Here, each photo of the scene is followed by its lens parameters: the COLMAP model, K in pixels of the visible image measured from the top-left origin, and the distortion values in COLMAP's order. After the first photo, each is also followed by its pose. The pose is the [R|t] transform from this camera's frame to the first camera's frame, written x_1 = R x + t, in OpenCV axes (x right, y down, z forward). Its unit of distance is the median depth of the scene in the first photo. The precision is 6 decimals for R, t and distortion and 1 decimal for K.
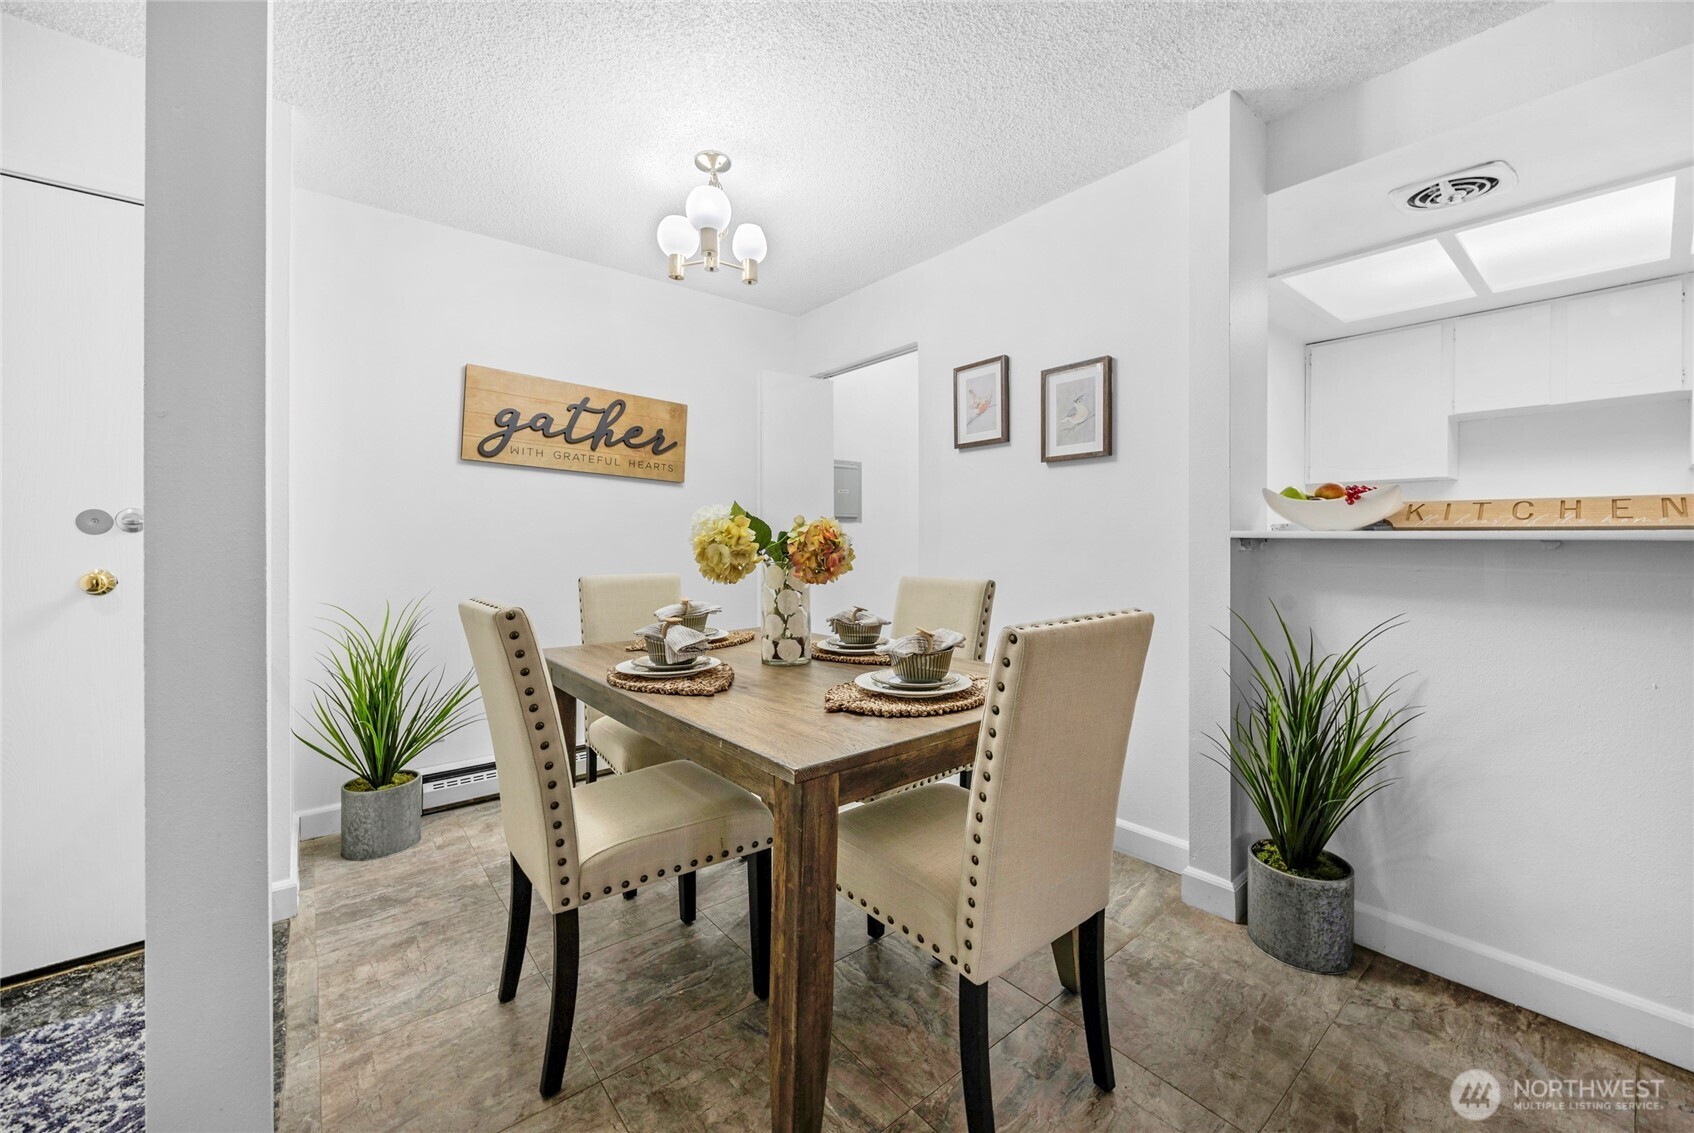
lens RADIAL K [[653.8, 0, 783.8], [0, 653.8, 537.2], [0, 0, 1]] dist [-0.002895, -0.000189]
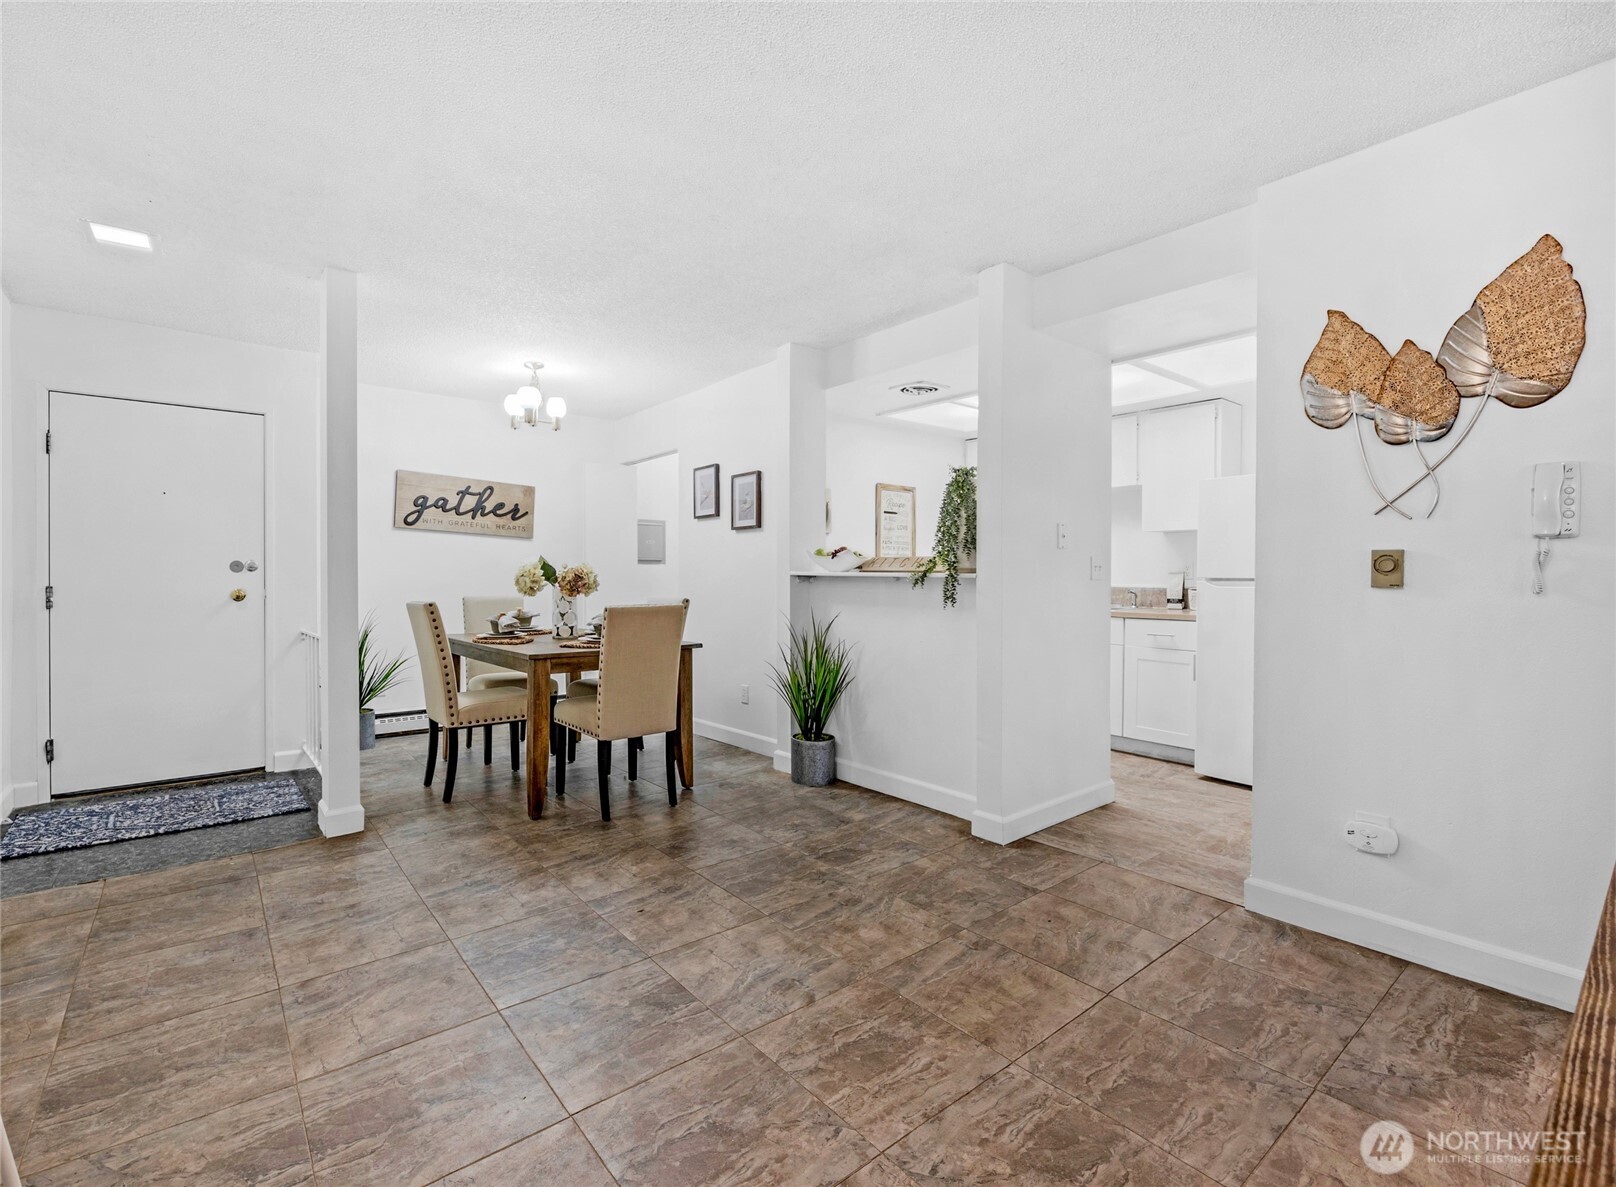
lens RADIAL K [[730.7, 0, 729.5], [0, 730.7, 595.9], [0, 0, 1]] dist [-0.009406, 0.002860]
pose [[0.999784, 0.004675, -0.020241, 0.410175], [-0.003839, 0.999147, 0.041119, -0.018582], [0.020416, -0.041032, 0.998949, -0.867470]]
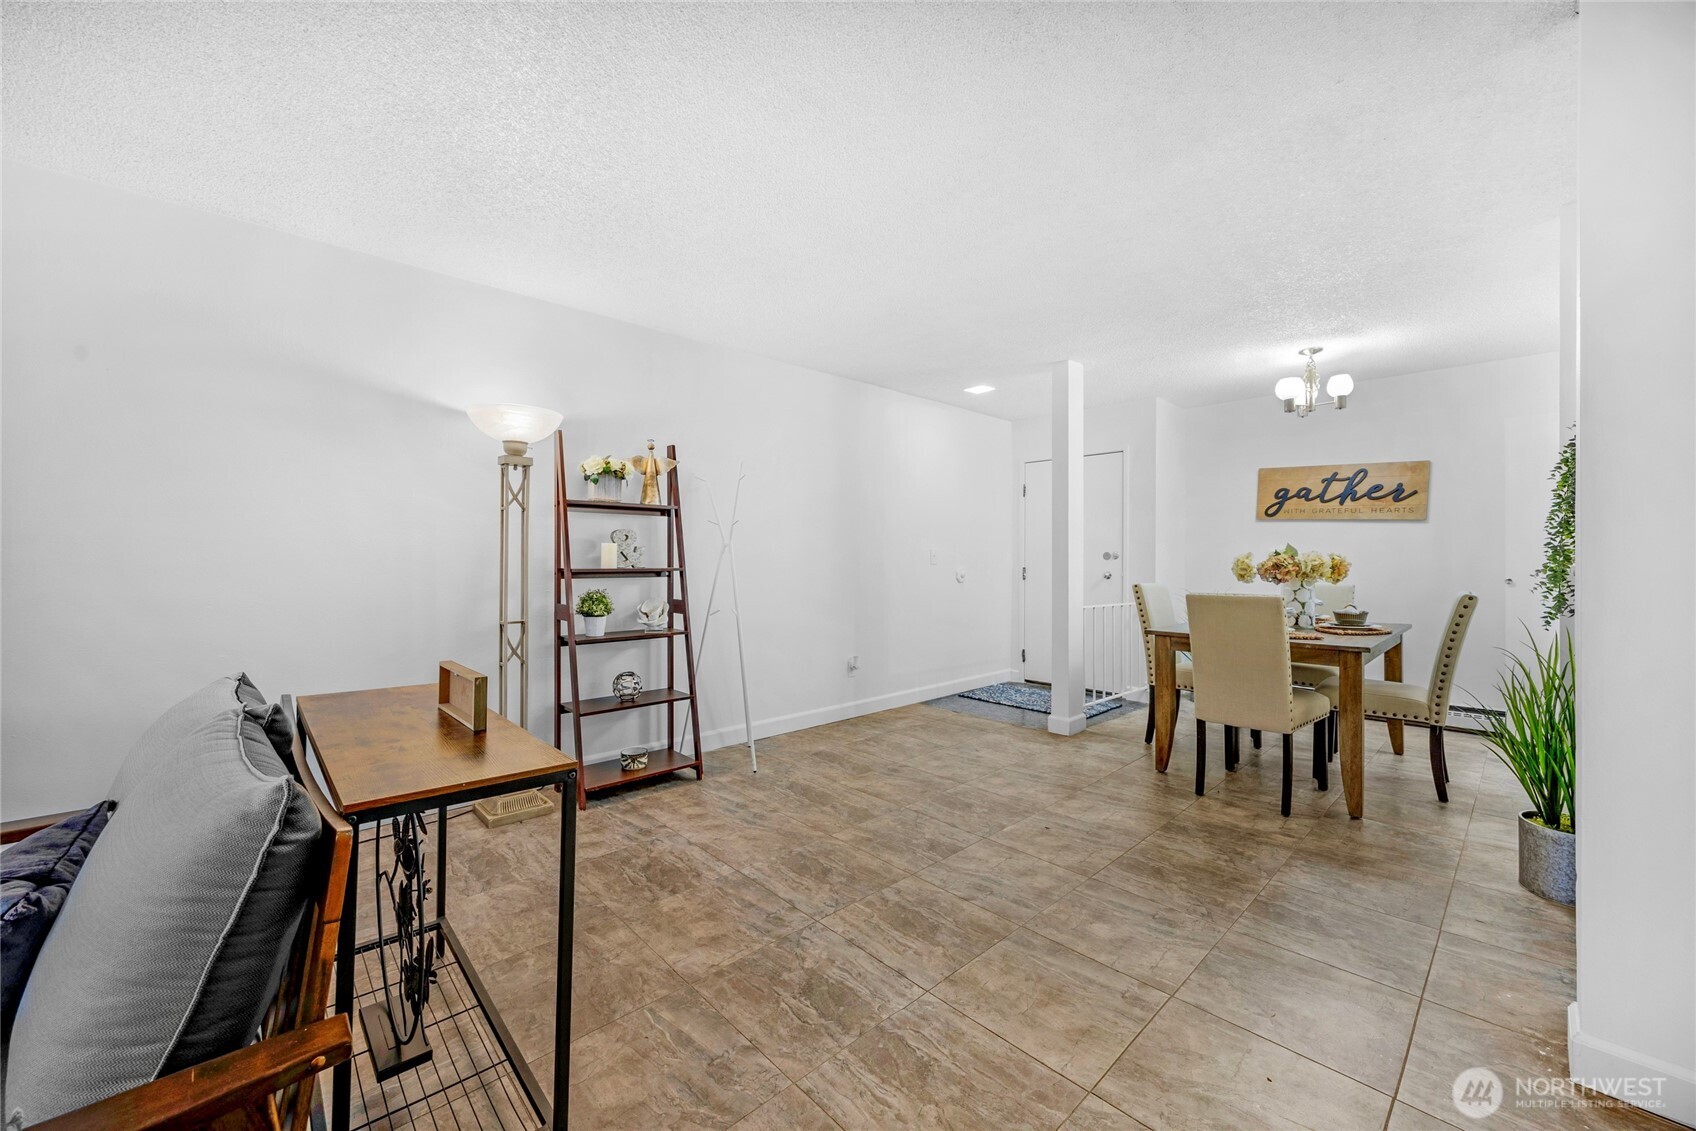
lens RADIAL K [[654.6, 0, 849.9], [0, 654.6, 561.4], [0, 0, 1]] dist [-0.002895, -0.000189]
pose [[0.091421, 0.009524, -0.995767, 1.287291], [0.012849, 0.999860, 0.010743, -0.027314], [0.995729, -0.013777, 0.091286, -0.378415]]
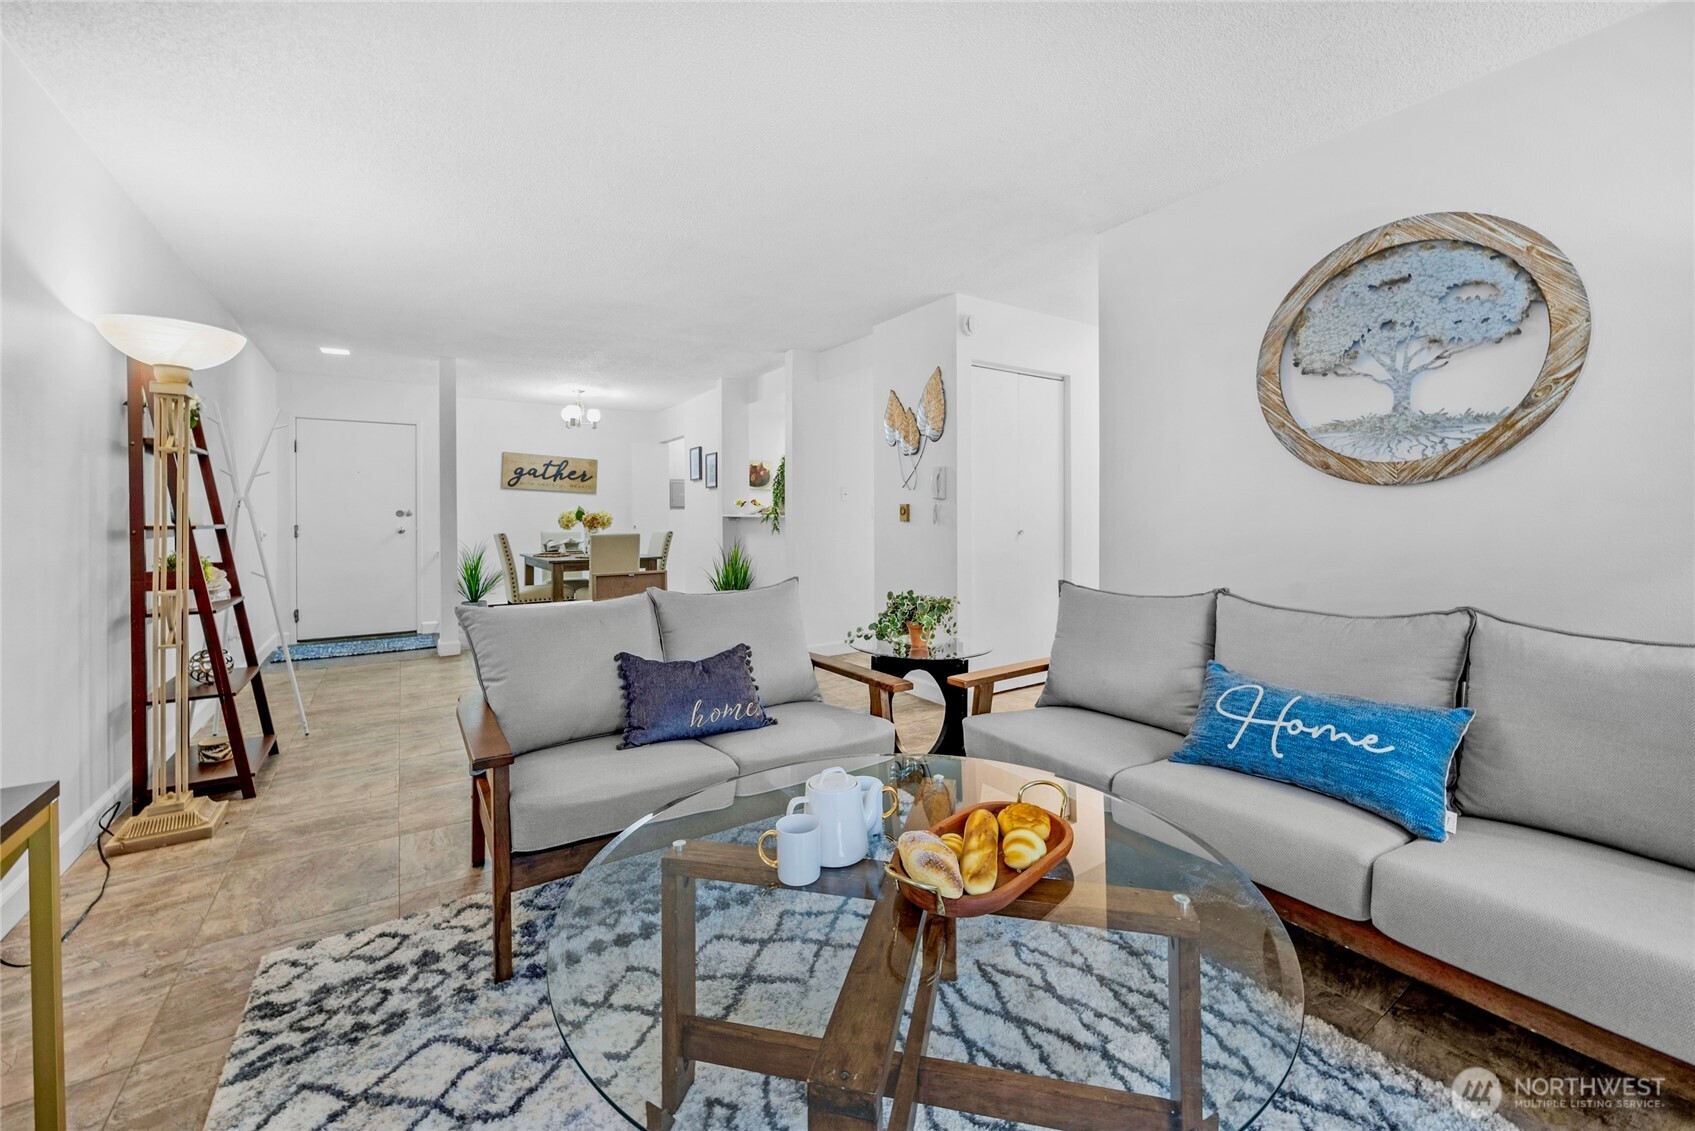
lens RADIAL K [[654.2, 0, 854.9], [0, 654.2, 528.8], [0, 0, 1]] dist [-0.002895, -0.000189]
pose [[0.998804, -0.001357, -0.048879, 1.086282], [0.003069, 0.999384, 0.034952, -0.034702], [0.048801, -0.035060, 0.998193, -1.625140]]
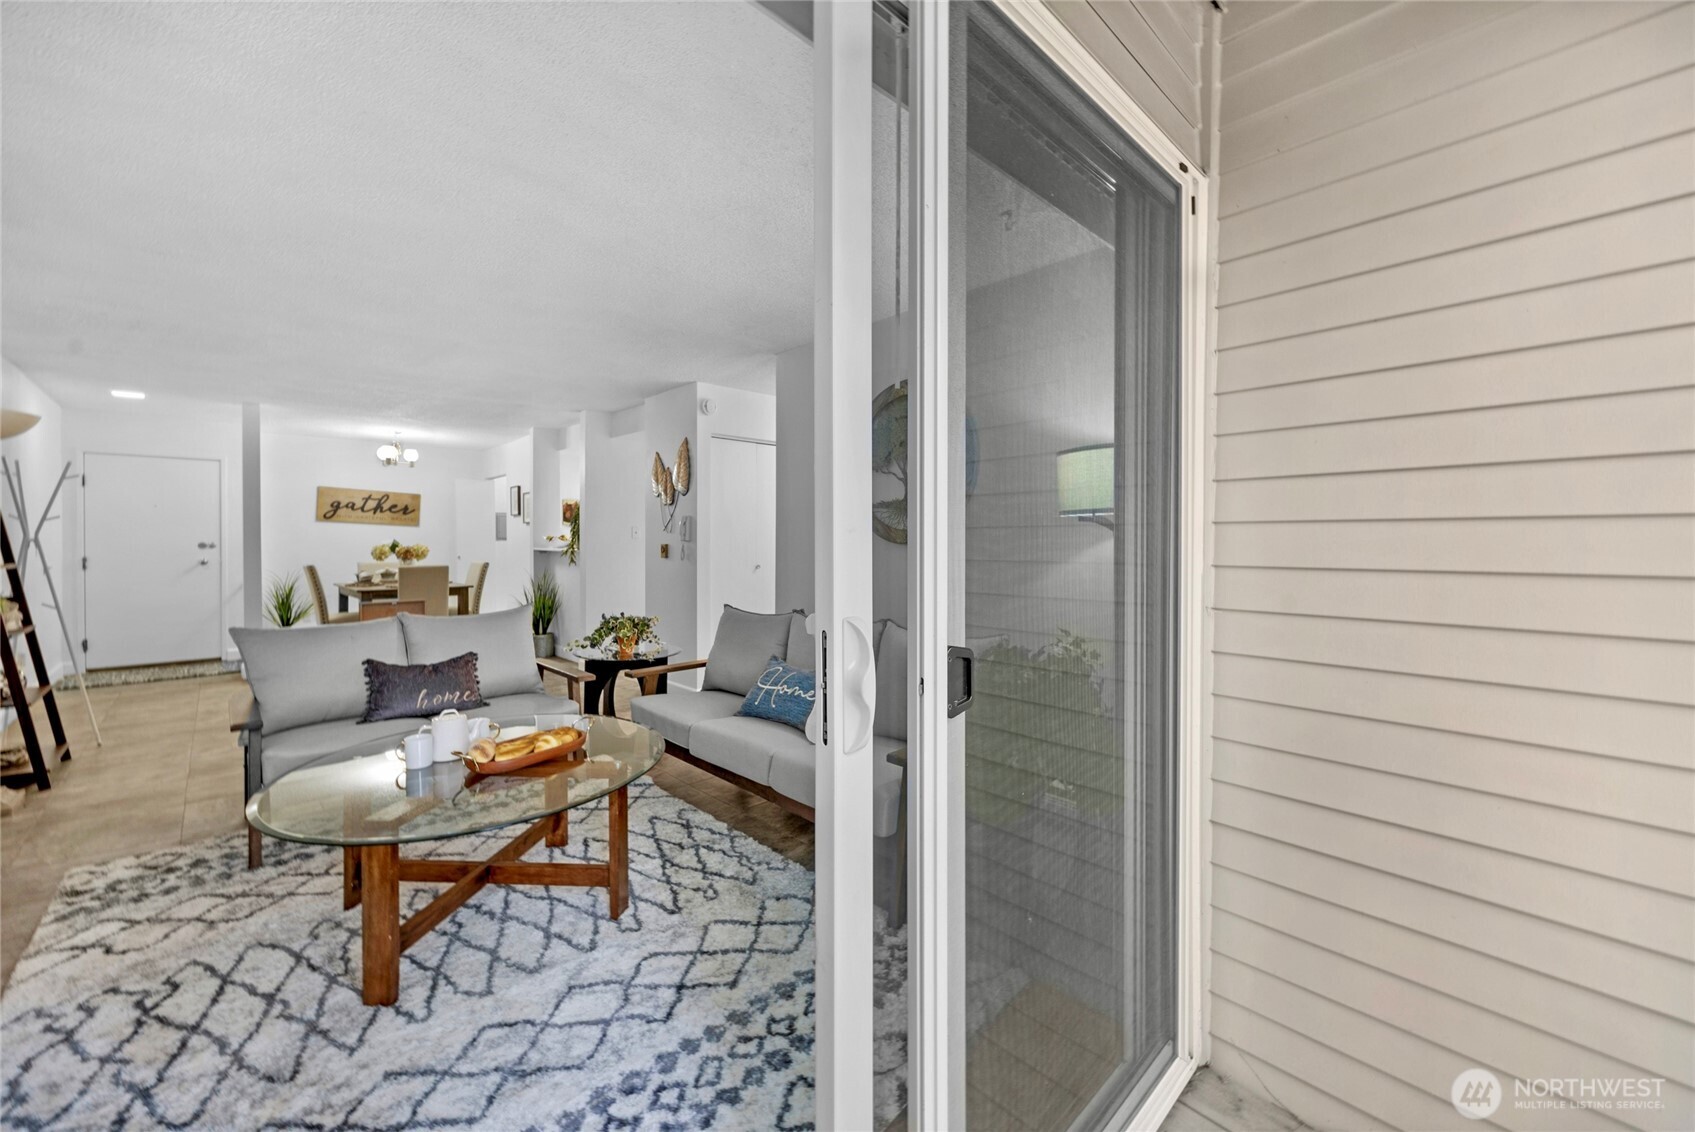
lens RADIAL K [[654.2, 0, 862.9], [0, 654.2, 554.4], [0, 0, 1]] dist [-0.002895, -0.000189]
pose [[0.992567, 0.001858, 0.121683, 1.482586], [-0.006348, 0.999313, 0.036521, -0.082702], [-0.121532, -0.037022, 0.991897, -2.067791]]
